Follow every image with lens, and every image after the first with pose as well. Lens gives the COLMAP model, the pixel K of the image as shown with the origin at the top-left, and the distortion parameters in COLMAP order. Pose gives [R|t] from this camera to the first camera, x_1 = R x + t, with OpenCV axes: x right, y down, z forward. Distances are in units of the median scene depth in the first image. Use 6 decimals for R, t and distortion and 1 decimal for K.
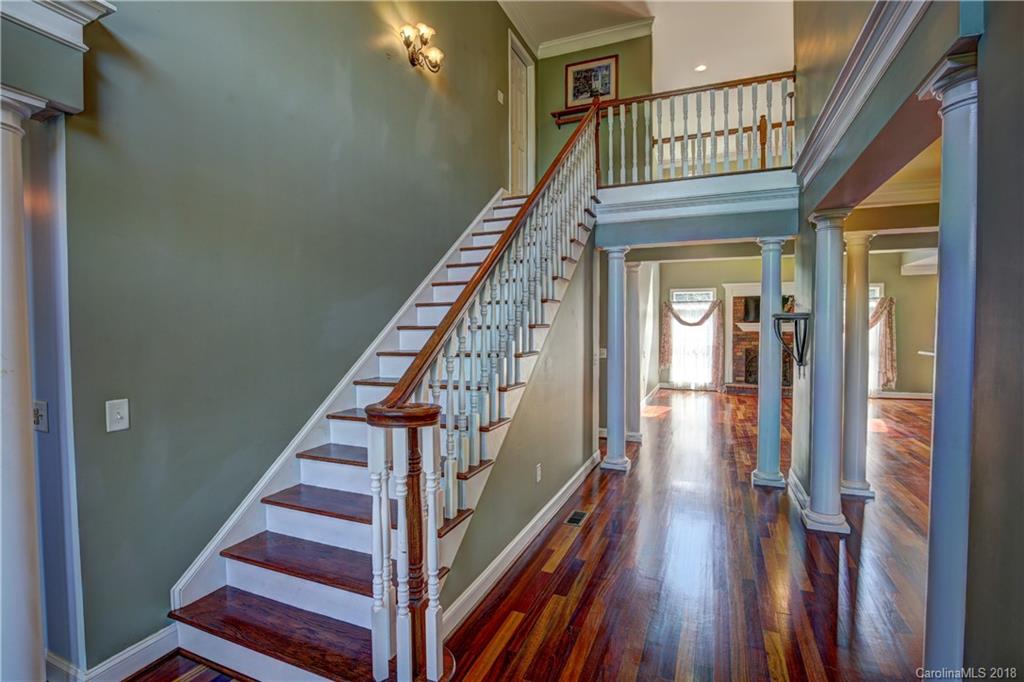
lens RADIAL K [[476.6, 0, 512.0], [0, 476.6, 341.0], [0, 0, 1]] dist [-0.047100, 0.015705]
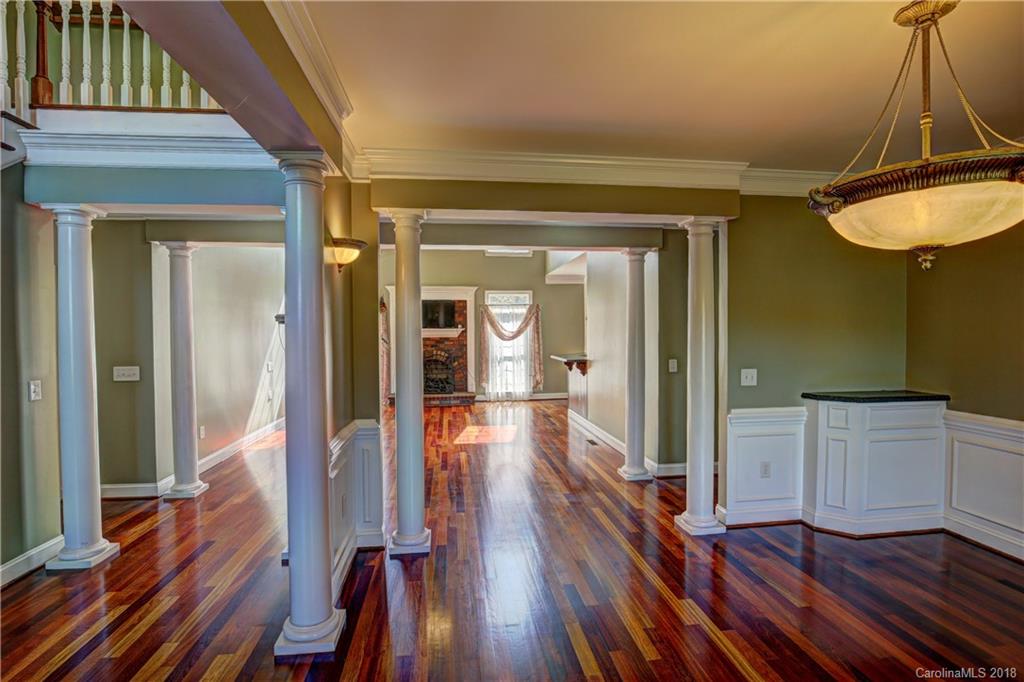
lens RADIAL K [[468.2, 0, 507.4], [0, 468.2, 340.0], [0, 0, 1]] dist [-0.038387, 0.008012]
pose [[0.867993, -0.011668, 0.496438, 0.201297], [0.018663, 0.999784, -0.009133, -0.003468], [-0.496225, 0.017193, 0.868024, 0.099387]]
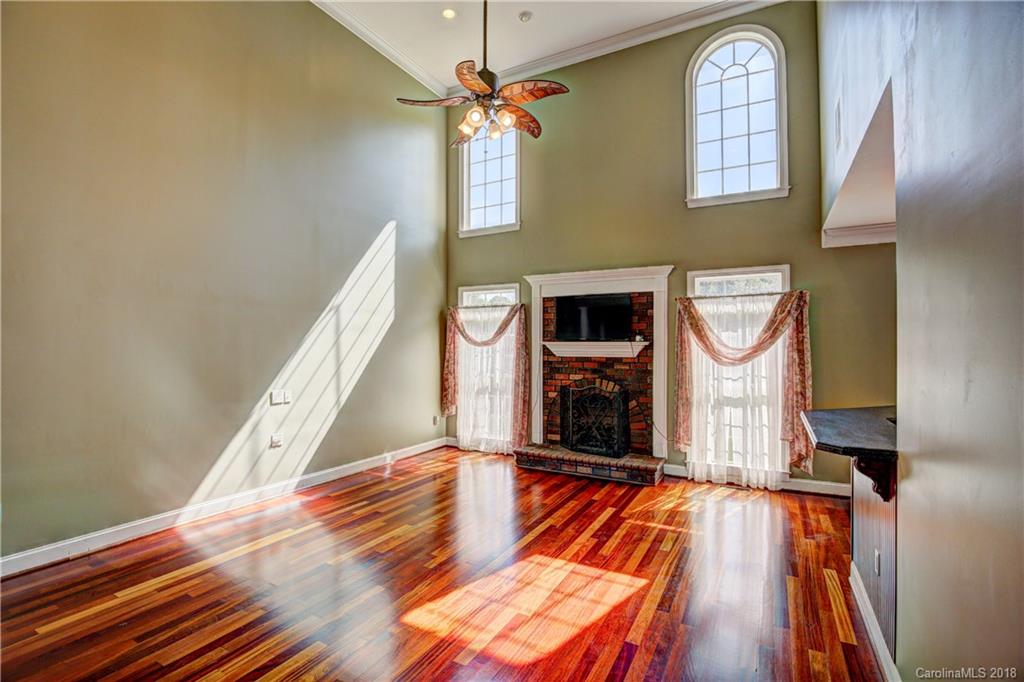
lens RADIAL K [[468.2, 0, 507.4], [0, 468.2, 340.0], [0, 0, 1]] dist [-0.038387, 0.008012]
pose [[0.993420, 0.002683, -0.114499, 0.494669], [-0.007382, 0.999146, -0.040643, -0.016597], [0.114292, 0.041221, 0.992592, 0.416894]]
